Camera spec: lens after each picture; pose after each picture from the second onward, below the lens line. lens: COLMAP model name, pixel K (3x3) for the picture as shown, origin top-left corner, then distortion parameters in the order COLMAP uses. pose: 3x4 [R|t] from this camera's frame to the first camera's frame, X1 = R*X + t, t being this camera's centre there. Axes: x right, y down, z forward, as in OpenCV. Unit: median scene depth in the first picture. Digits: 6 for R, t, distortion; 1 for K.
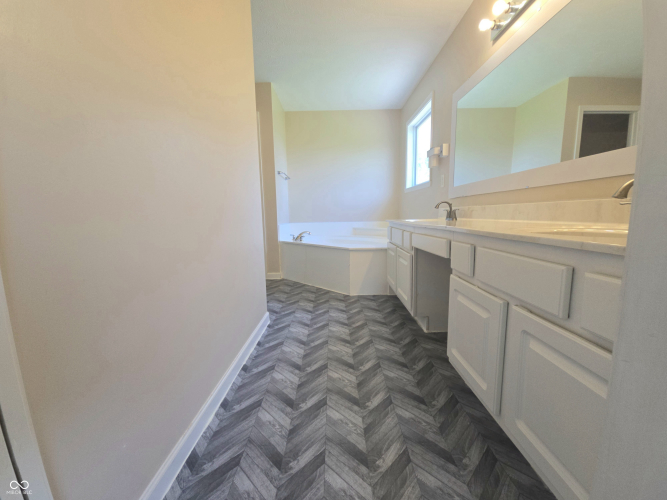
lens RADIAL K [[264.1, 0, 333.5], [0, 264.1, 250.0], [0, 0, 1]] dist [-0.000347, -0.000062]
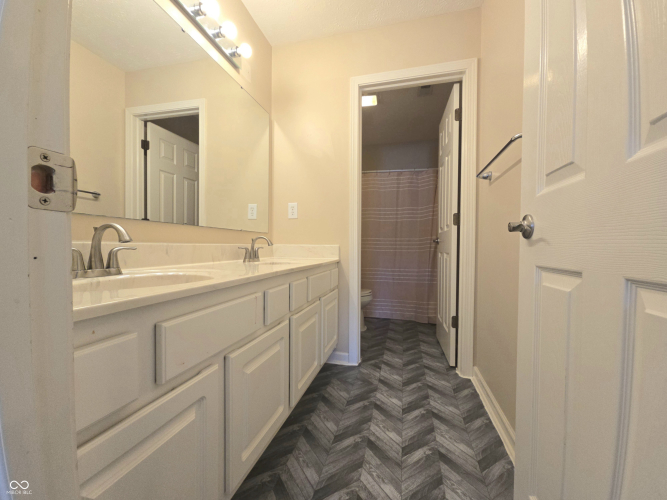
lens RADIAL K [[264.1, 0, 333.5], [0, 264.1, 250.0], [0, 0, 1]] dist [-0.000347, -0.000062]
pose [[-0.964164, -0.035603, 0.262908, -0.013093], [0.009339, 0.985787, 0.167742, -0.283811], [-0.265143, 0.164186, -0.950128, 1.876401]]
